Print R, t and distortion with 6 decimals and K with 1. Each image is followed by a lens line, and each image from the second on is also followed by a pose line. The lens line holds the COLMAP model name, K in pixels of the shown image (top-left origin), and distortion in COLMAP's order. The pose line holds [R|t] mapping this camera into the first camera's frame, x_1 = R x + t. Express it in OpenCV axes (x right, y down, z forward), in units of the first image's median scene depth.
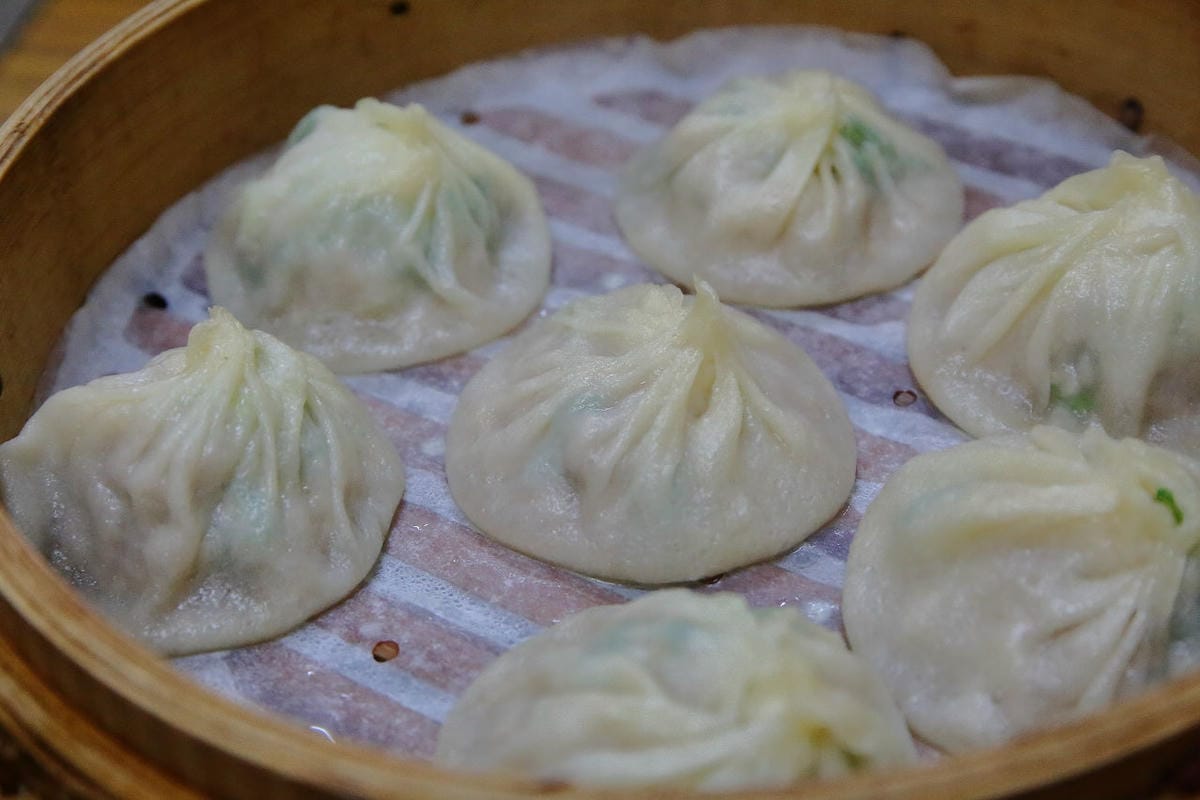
lens RADIAL K [[2015.4, 0, 600.0], [0, 2015.4, 400.0], [0, 0, 1]] dist [0.002205, 0.164190]
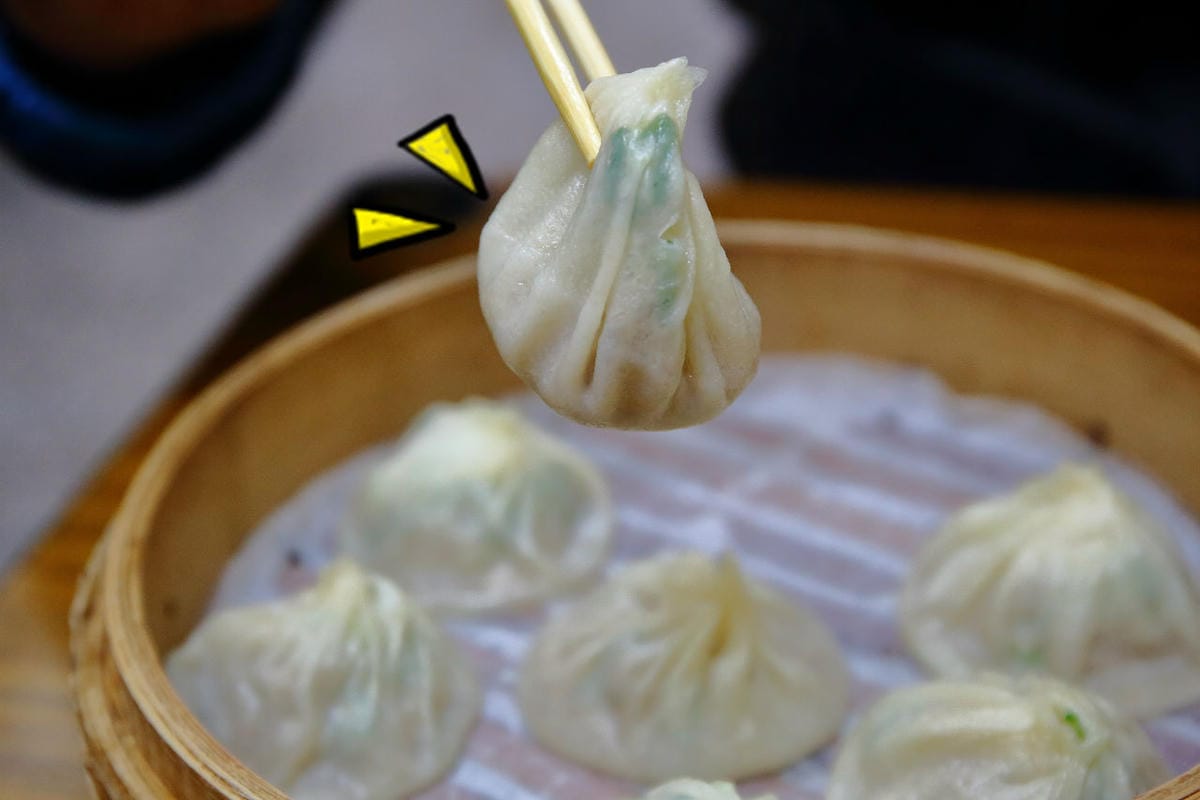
lens RADIAL K [[1991.4, 0, 559.4], [0, 1991.4, 399.6], [0, 0, 1]] dist [-0.038317, -0.102385]
pose [[0.995385, 0.028656, -0.091581, 0.058697], [-0.043973, 0.984482, -0.169889, 0.064834], [0.085291, 0.173132, 0.981199, -0.239410]]
